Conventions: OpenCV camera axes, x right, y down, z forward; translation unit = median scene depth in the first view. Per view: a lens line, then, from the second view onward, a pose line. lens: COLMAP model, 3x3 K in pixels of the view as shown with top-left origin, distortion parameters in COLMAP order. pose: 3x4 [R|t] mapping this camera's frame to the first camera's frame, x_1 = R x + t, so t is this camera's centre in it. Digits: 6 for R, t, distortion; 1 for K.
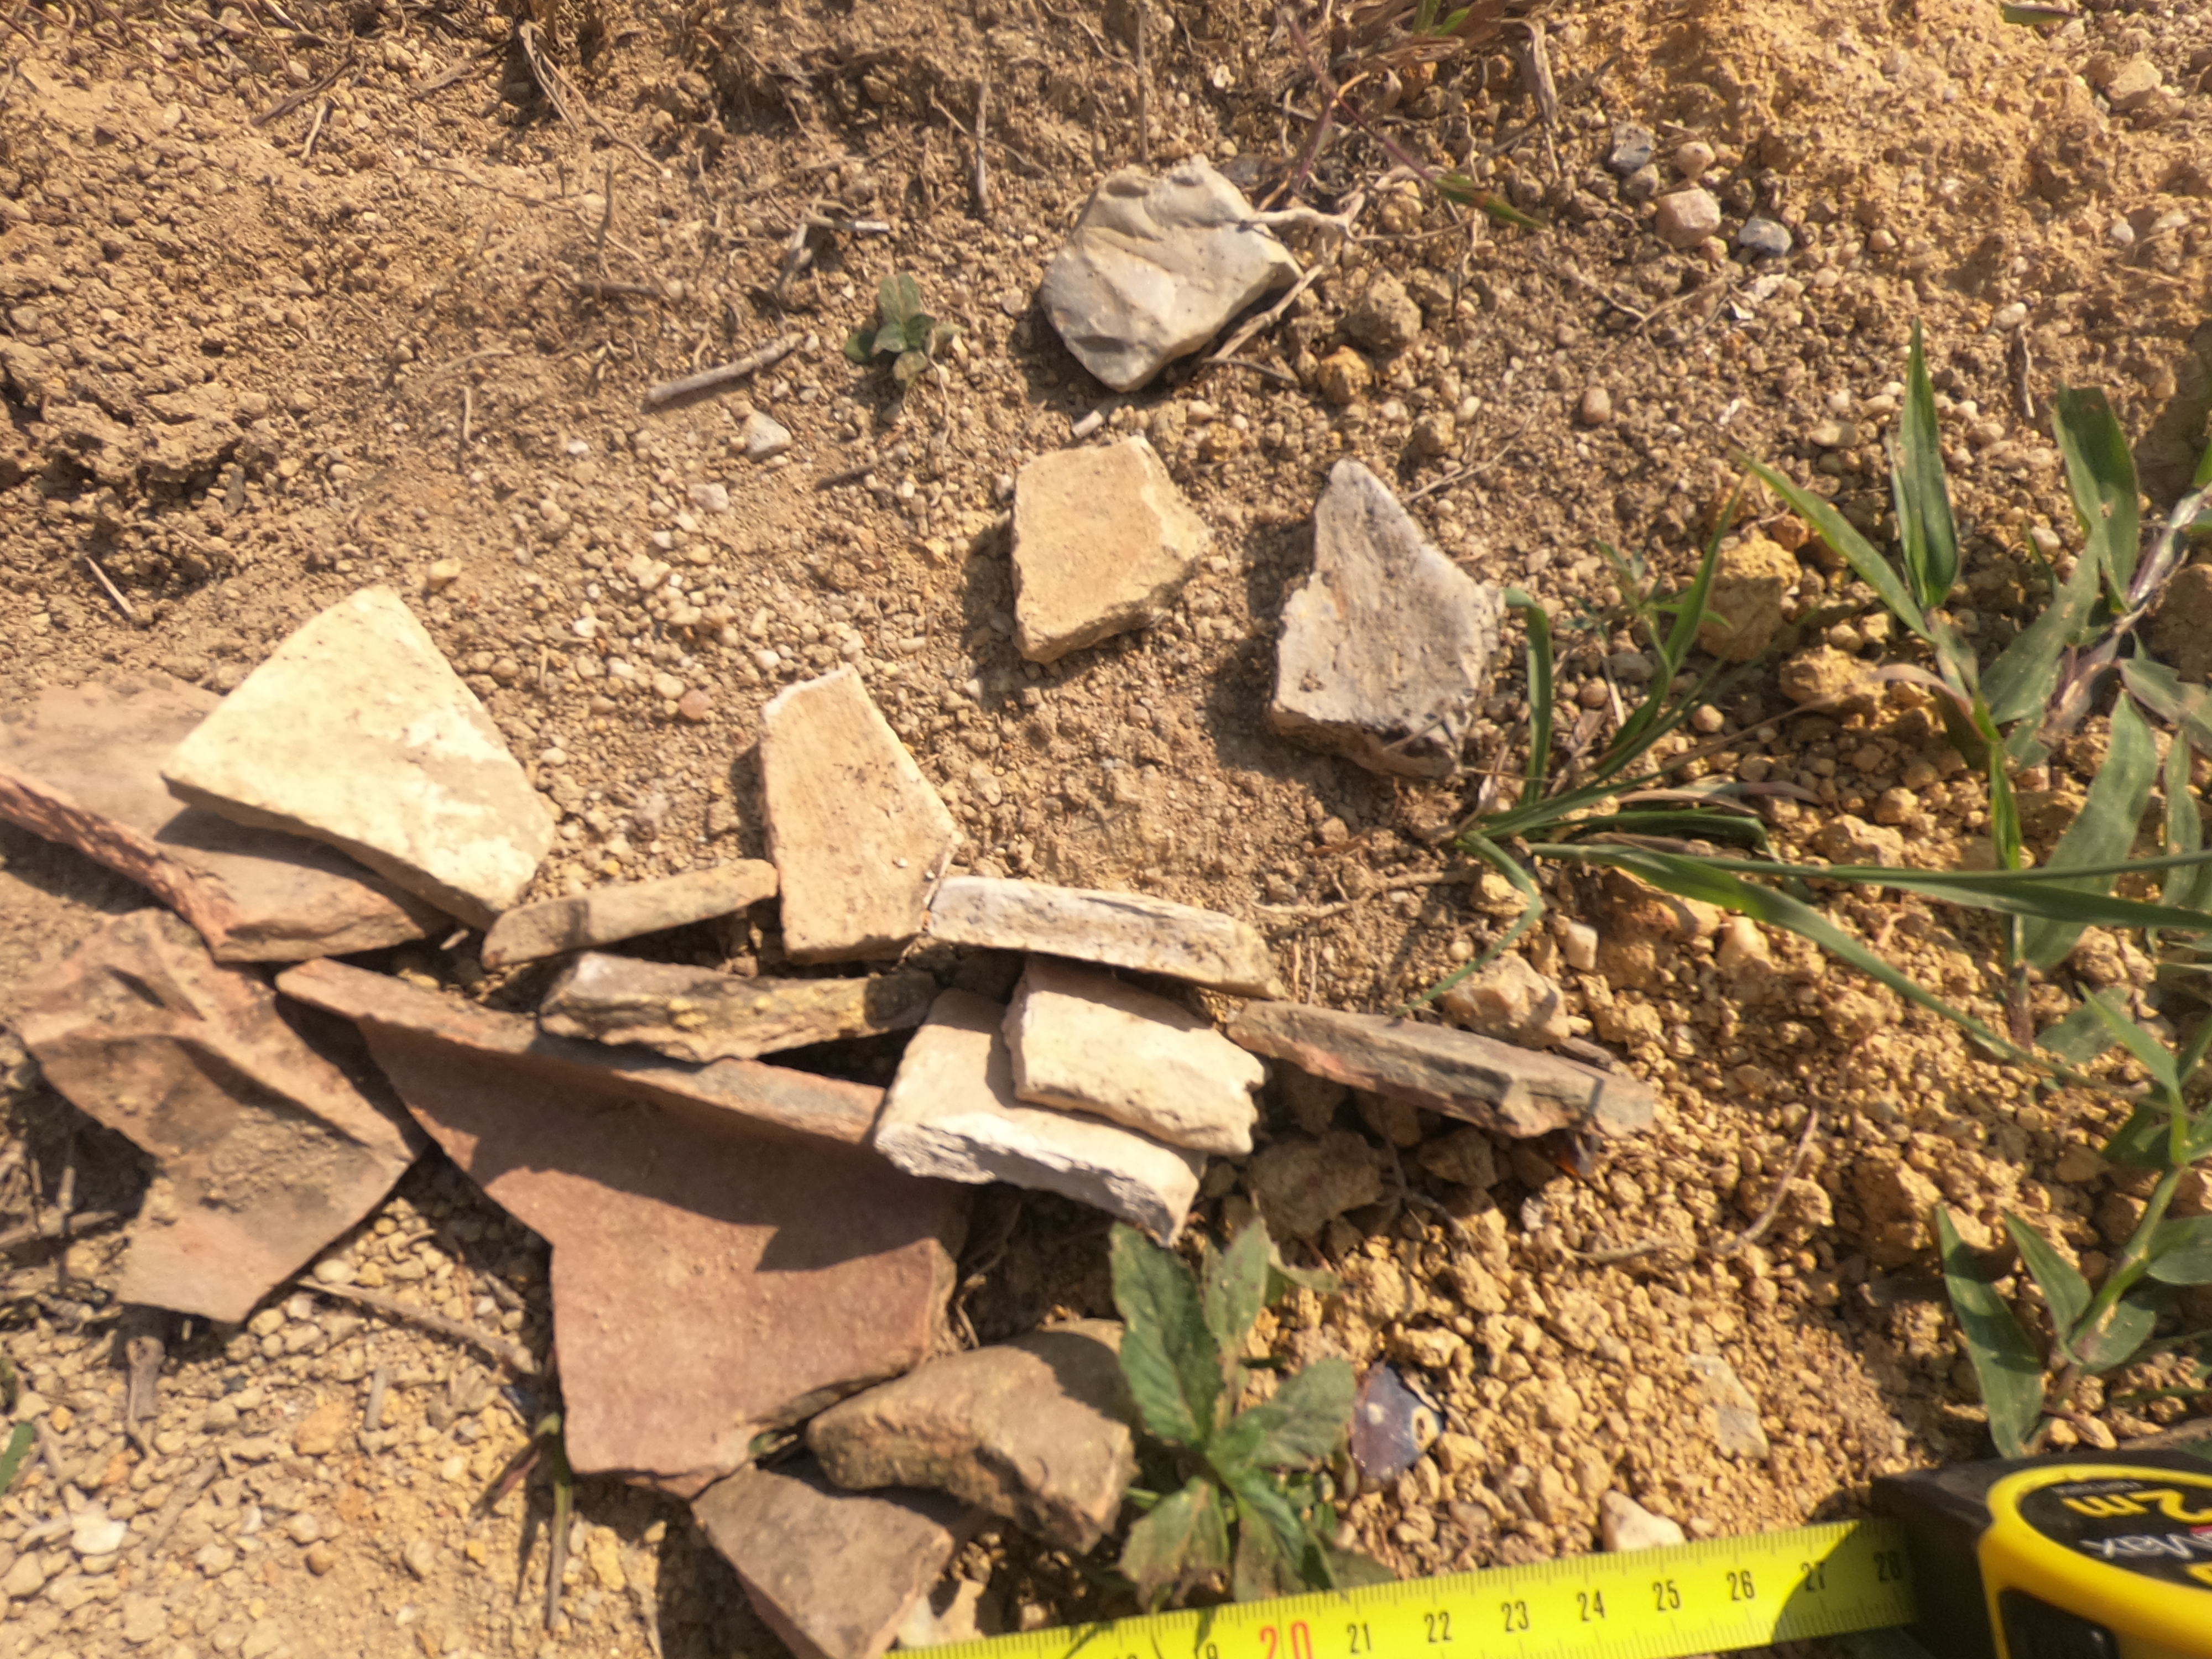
lens RADIAL K [[975.4, 0, 883.0], [0, 975.4, 874.5], [0, 0, 1]] dist [0.000838, -0.000446]
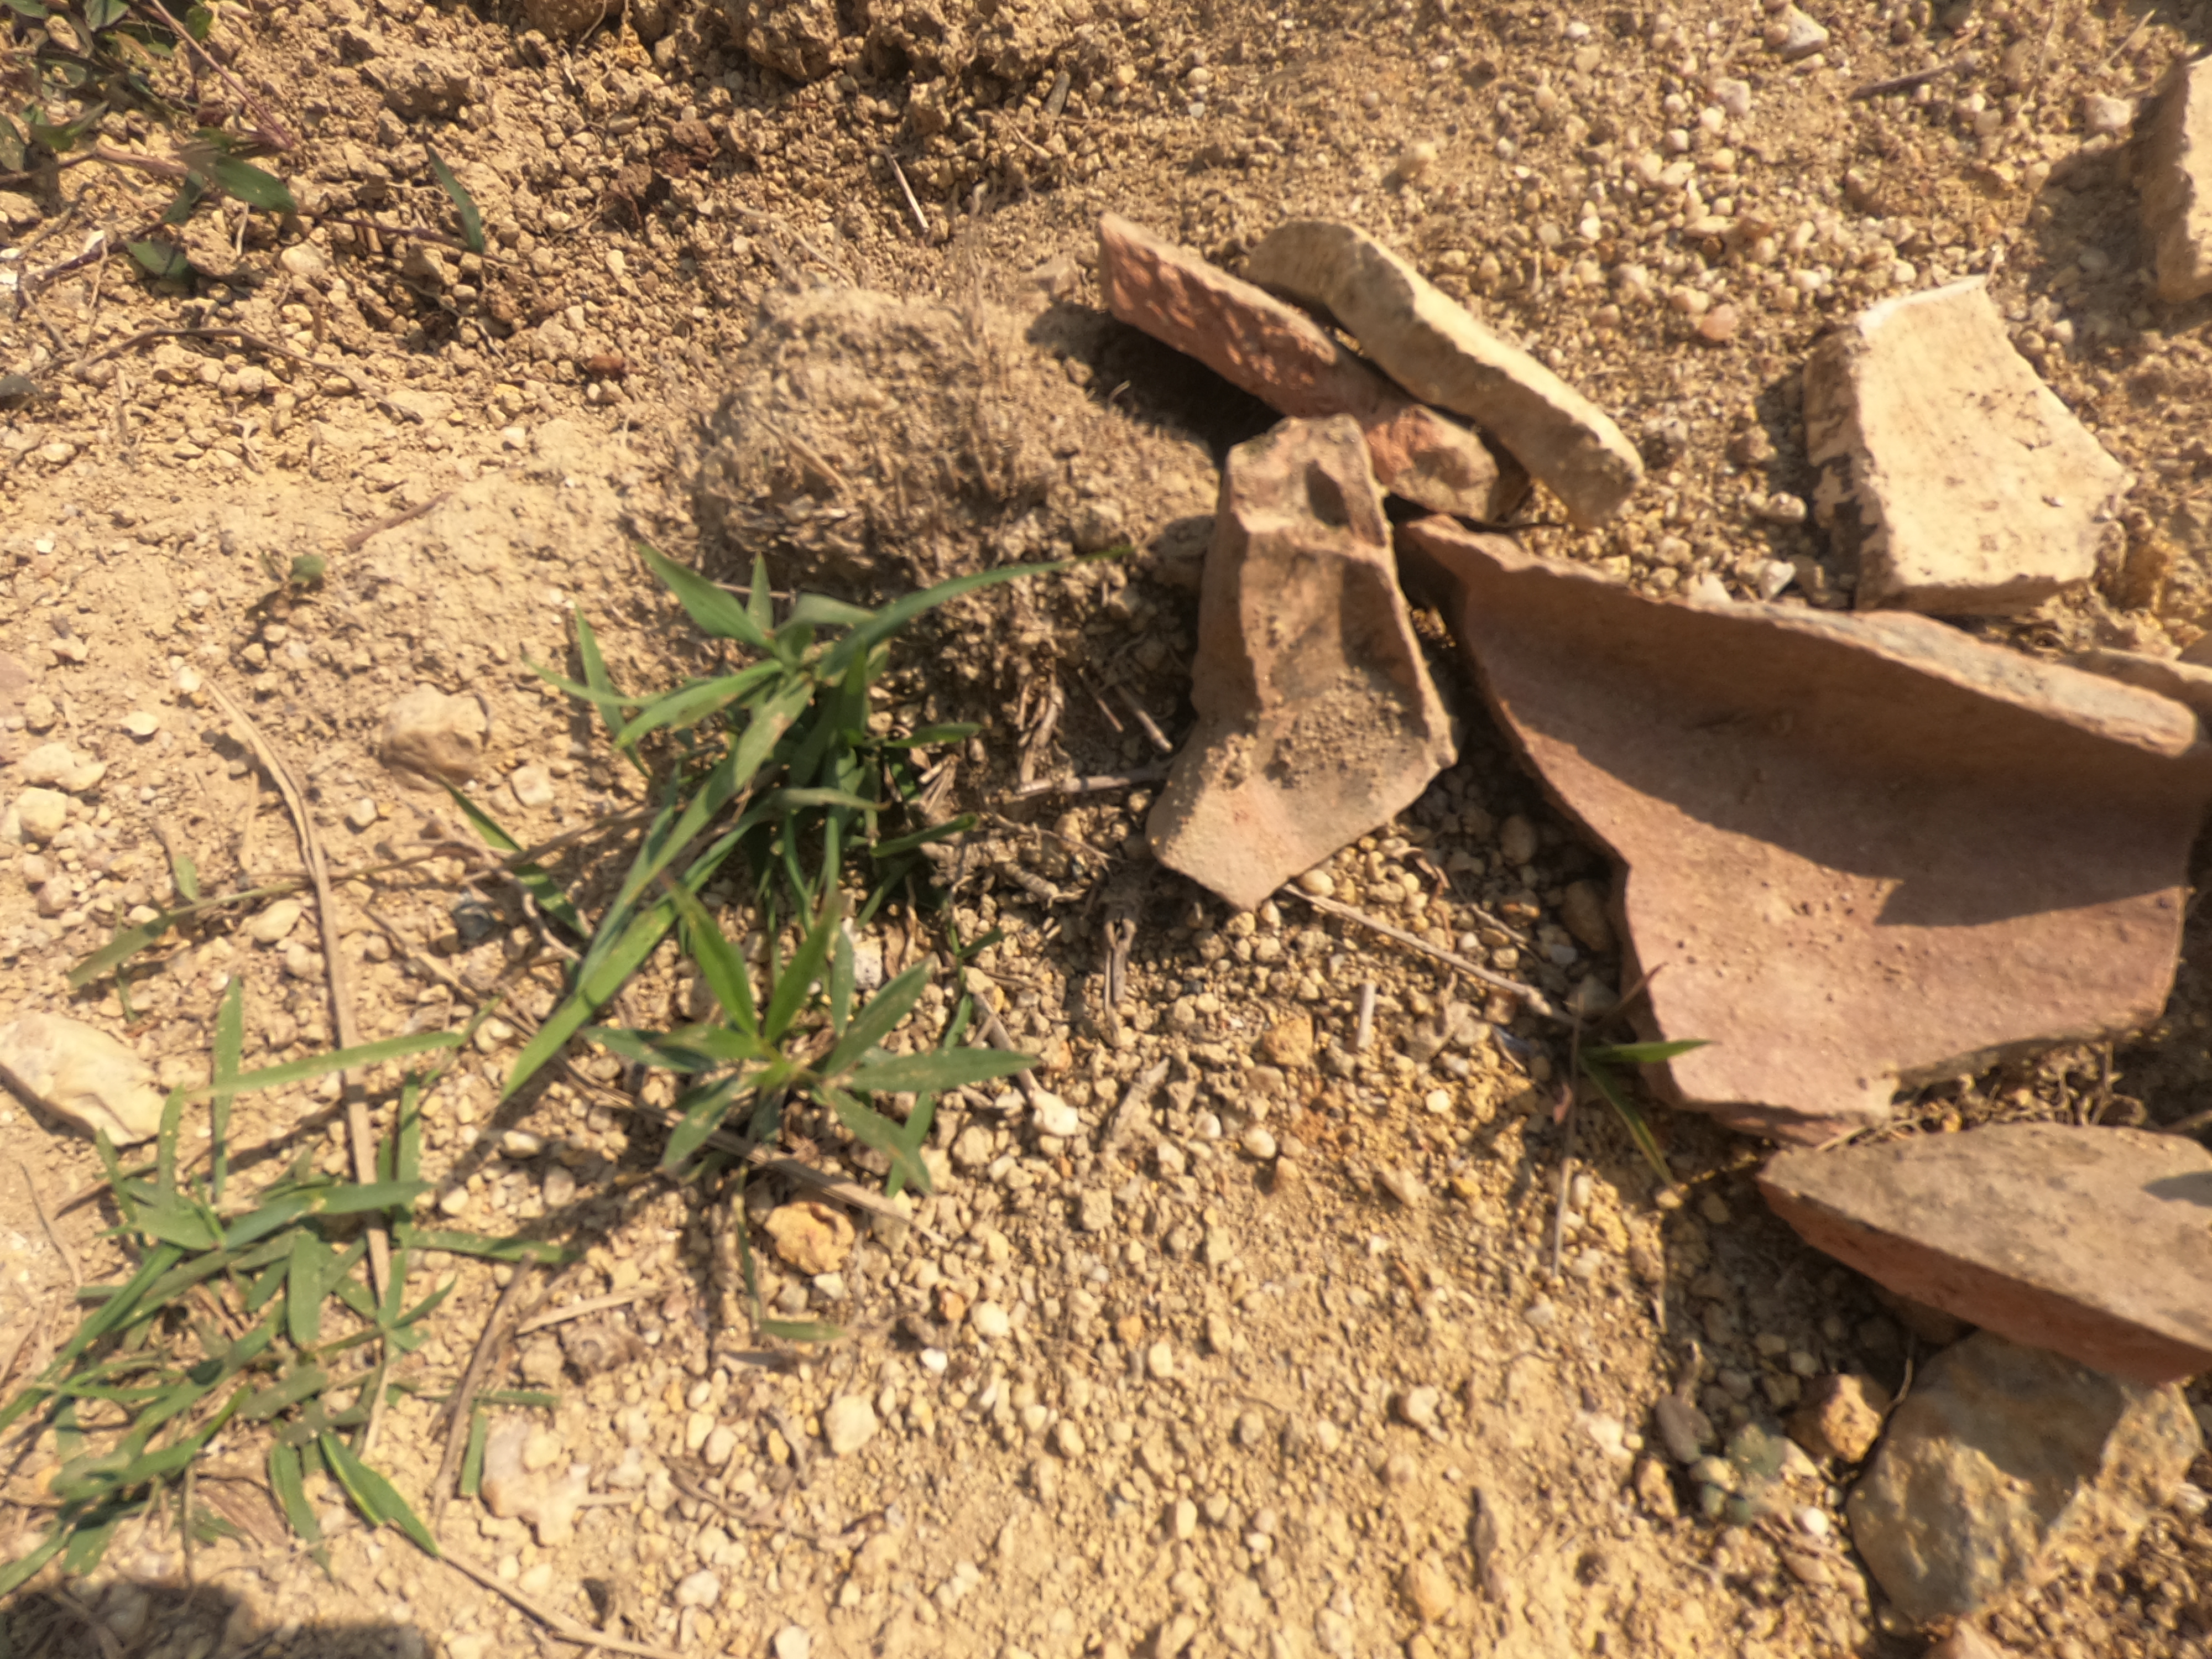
lens RADIAL K [[996.1, 0, 1113.0], [0, 996.1, 778.5], [0, 0, 1]] dist [0.002739, -0.000440]
pose [[0.990508, 0.118594, -0.069488, -0.638079], [-0.114631, 0.991684, 0.058495, 0.251227], [0.075847, -0.049975, 0.995866, 0.040861]]
